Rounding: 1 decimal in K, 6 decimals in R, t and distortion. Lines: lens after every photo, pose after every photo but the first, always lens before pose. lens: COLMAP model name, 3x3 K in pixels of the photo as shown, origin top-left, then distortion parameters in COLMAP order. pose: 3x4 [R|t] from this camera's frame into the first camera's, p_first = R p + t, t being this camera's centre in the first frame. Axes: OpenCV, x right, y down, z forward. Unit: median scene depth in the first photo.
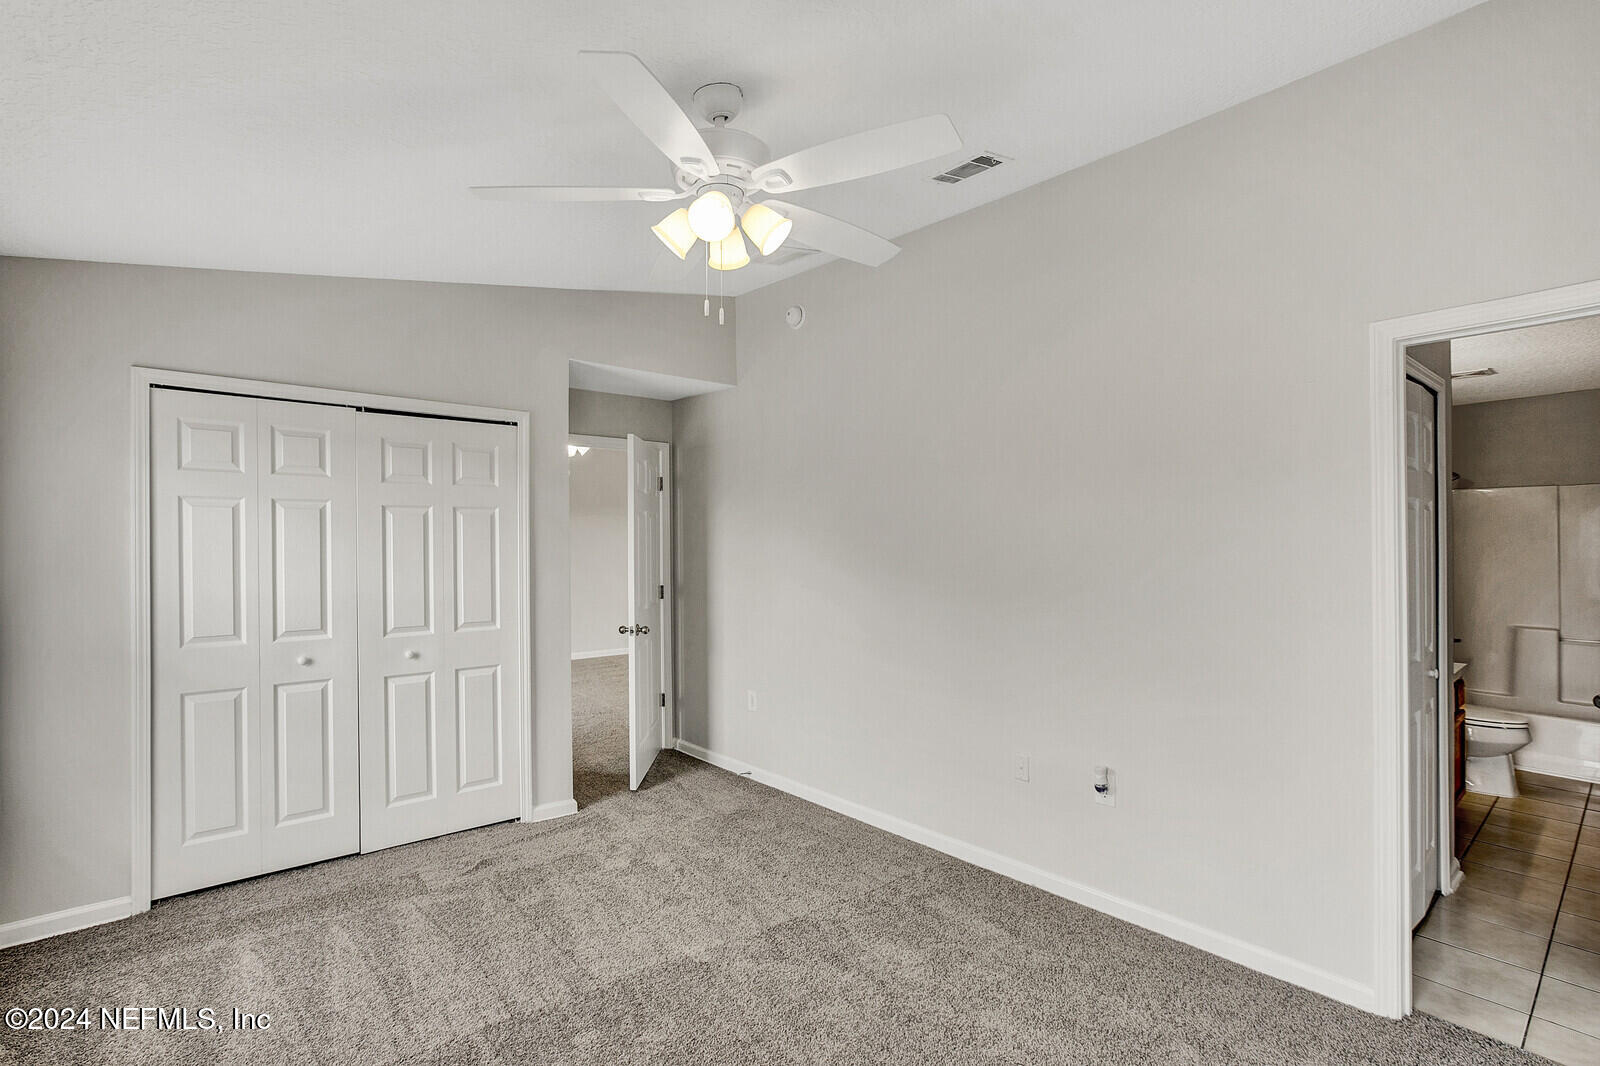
lens RADIAL K [[757.8, 0, 793.5], [0, 757.8, 534.5], [0, 0, 1]] dist [-0.001671, -0.000180]
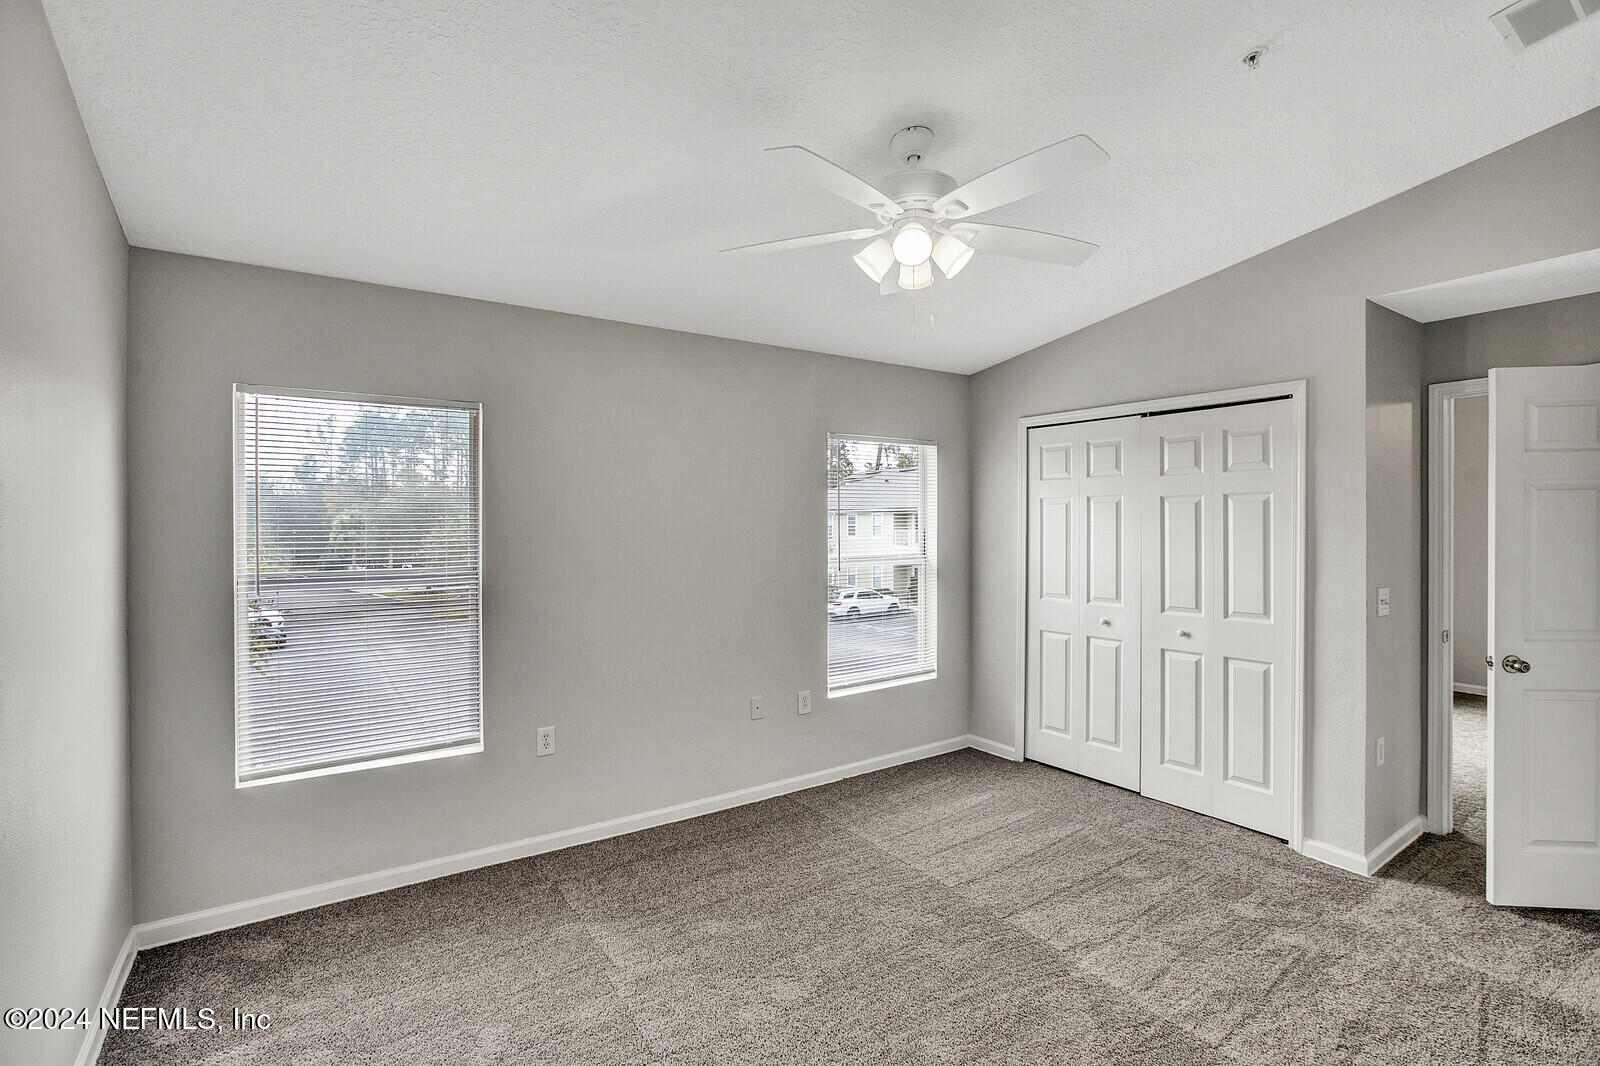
lens RADIAL K [[757.8, 0, 793.5], [0, 757.8, 534.5], [0, 0, 1]] dist [-0.001671, -0.000180]
pose [[-0.095661, 0.004364, -0.995404, 0.683870], [-0.001352, 0.999989, 0.004514, 0.015152], [0.995413, 0.001778, -0.095654, 0.608855]]
